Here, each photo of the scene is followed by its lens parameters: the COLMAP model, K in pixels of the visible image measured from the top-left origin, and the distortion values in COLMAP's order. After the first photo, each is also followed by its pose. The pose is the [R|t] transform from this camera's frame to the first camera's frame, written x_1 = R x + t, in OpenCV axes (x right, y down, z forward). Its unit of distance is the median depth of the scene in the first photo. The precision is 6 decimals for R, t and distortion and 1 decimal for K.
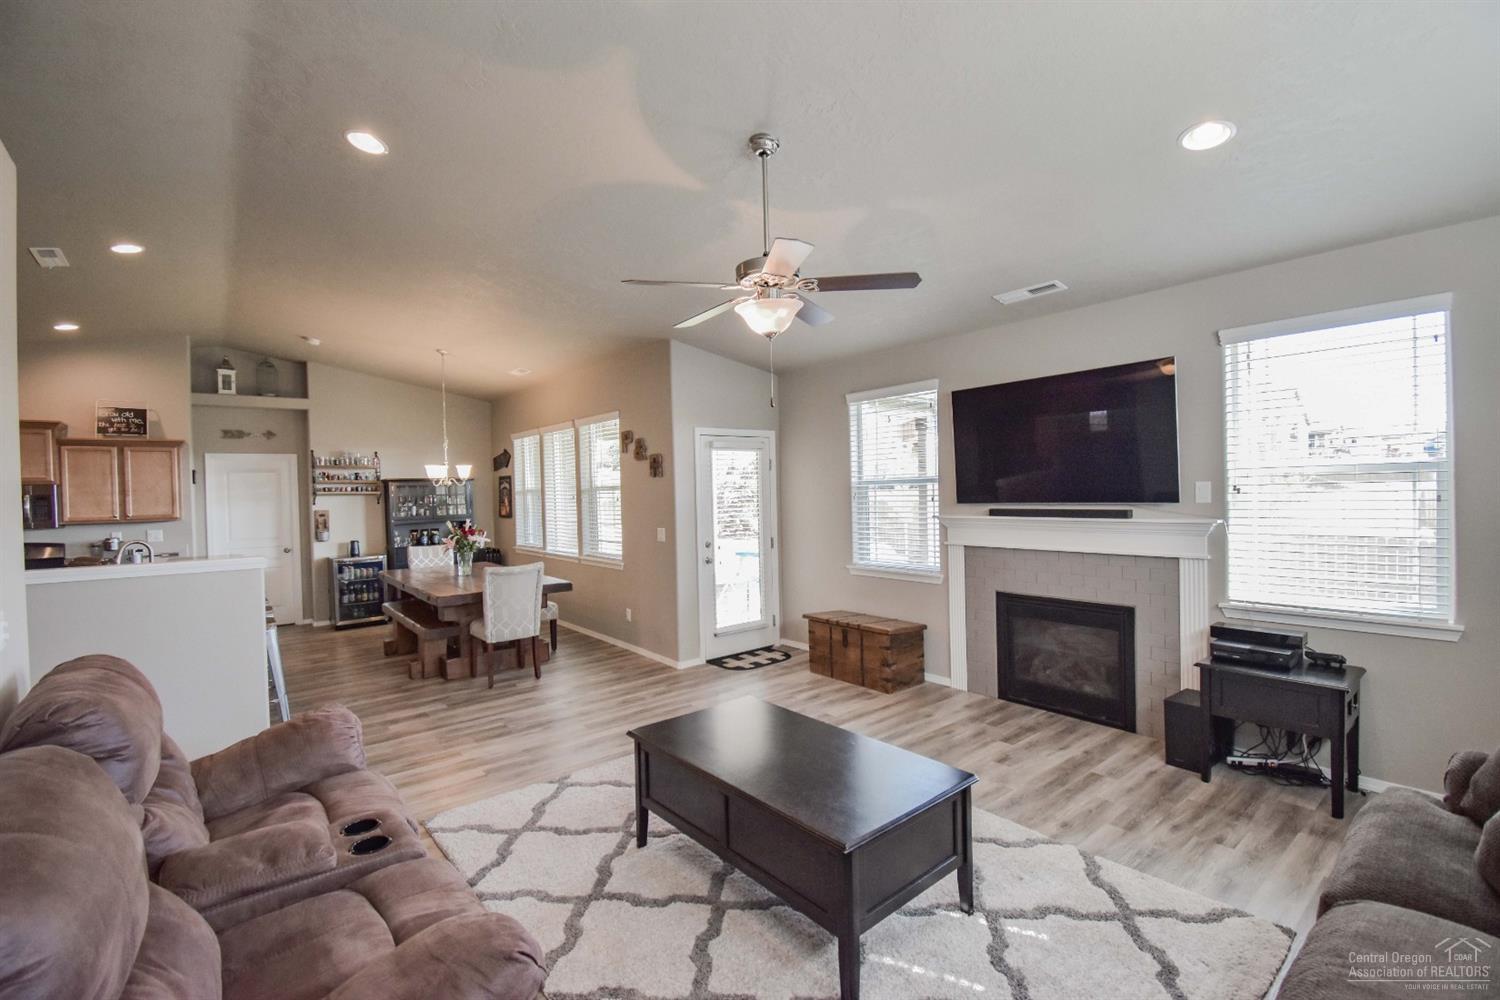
lens RADIAL K [[659.5, 0, 751.6], [0, 659.5, 498.9], [0, 0, 1]] dist [0.022694, -0.026315]
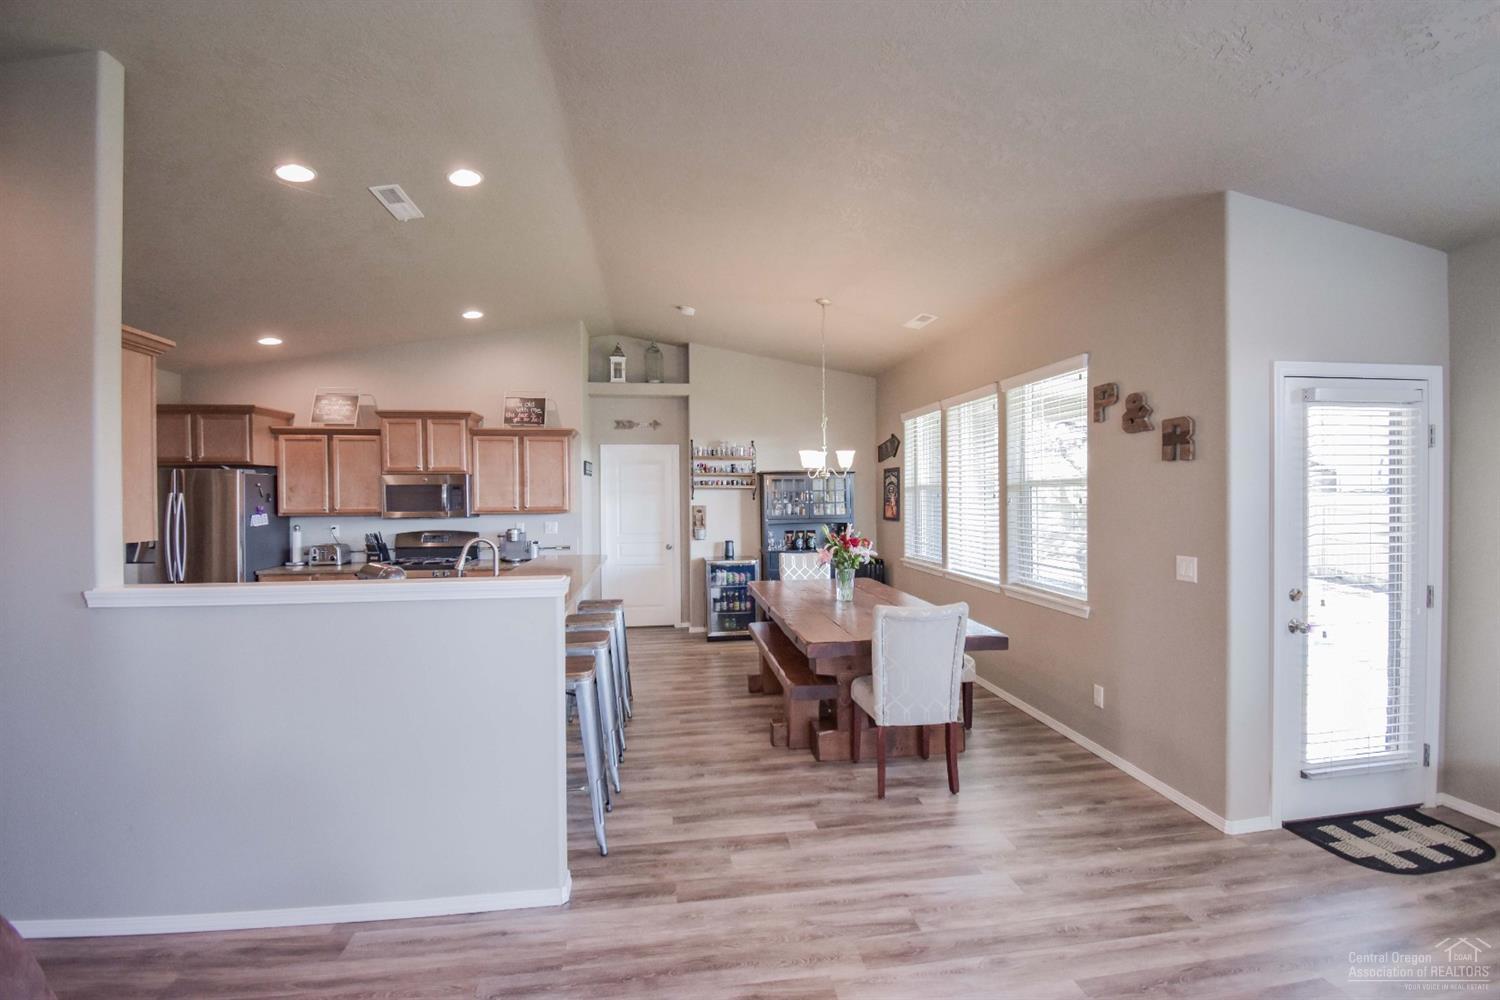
lens RADIAL K [[659.5, 0, 751.6], [0, 659.5, 498.9], [0, 0, 1]] dist [0.022694, -0.026315]
pose [[0.855644, 0.020348, -0.517165, -0.147144], [-0.019810, 0.999782, 0.006562, 0.000947], [0.517186, 0.004630, 0.855861, 0.325130]]
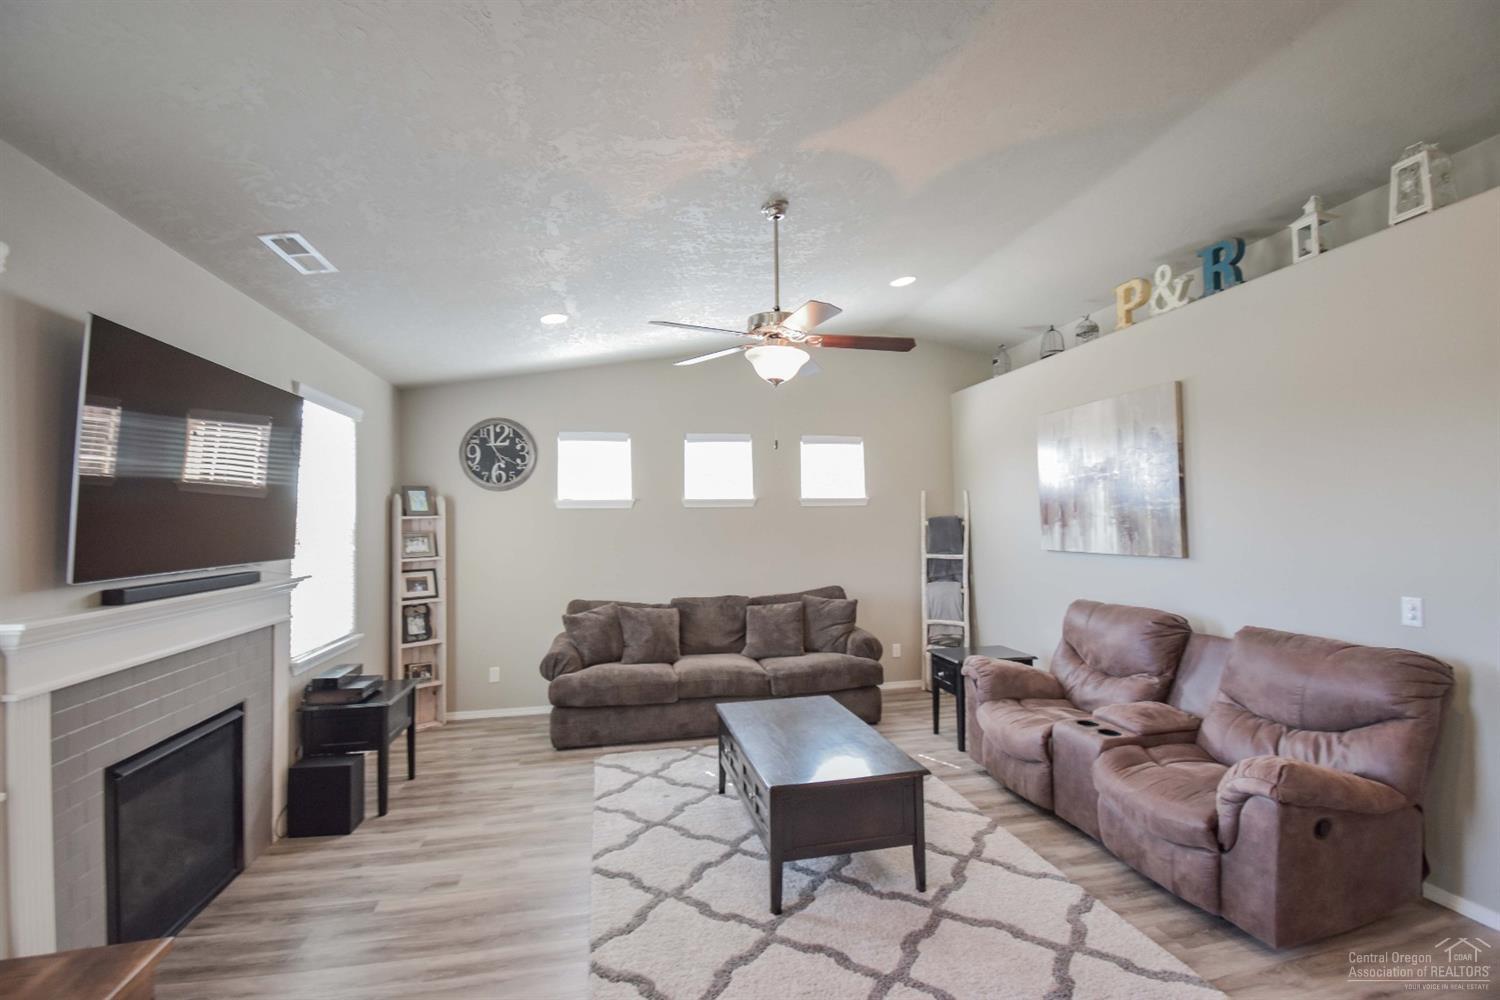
lens RADIAL K [[659.5, 0, 751.6], [0, 659.5, 498.9], [0, 0, 1]] dist [0.022694, -0.026315]
pose [[-0.889271, 0.052731, 0.454330, -0.181789], [0.043101, 0.998573, -0.031534, -0.011327], [-0.455345, -0.008460, -0.890275, 0.864715]]
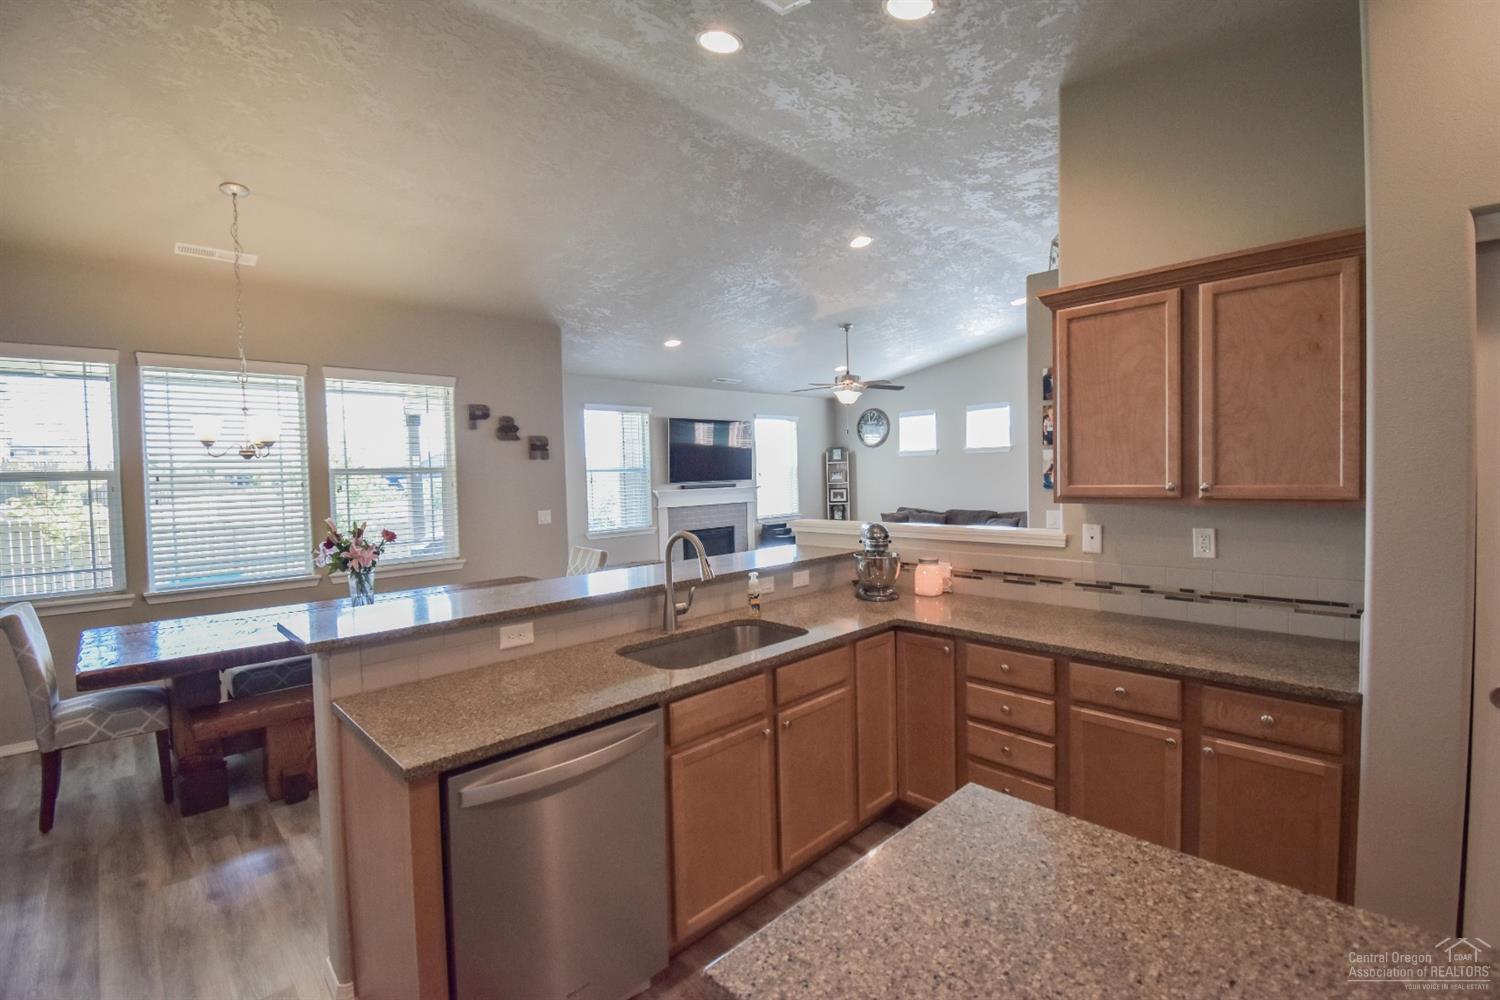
lens RADIAL K [[659.5, 0, 751.6], [0, 659.5, 498.9], [0, 0, 1]] dist [0.022694, -0.026315]
pose [[-0.095005, -0.011327, 0.995412, -1.058457], [0.045041, 0.998862, 0.015665, 0.022678], [-0.994457, 0.046323, -0.094387, 0.706709]]
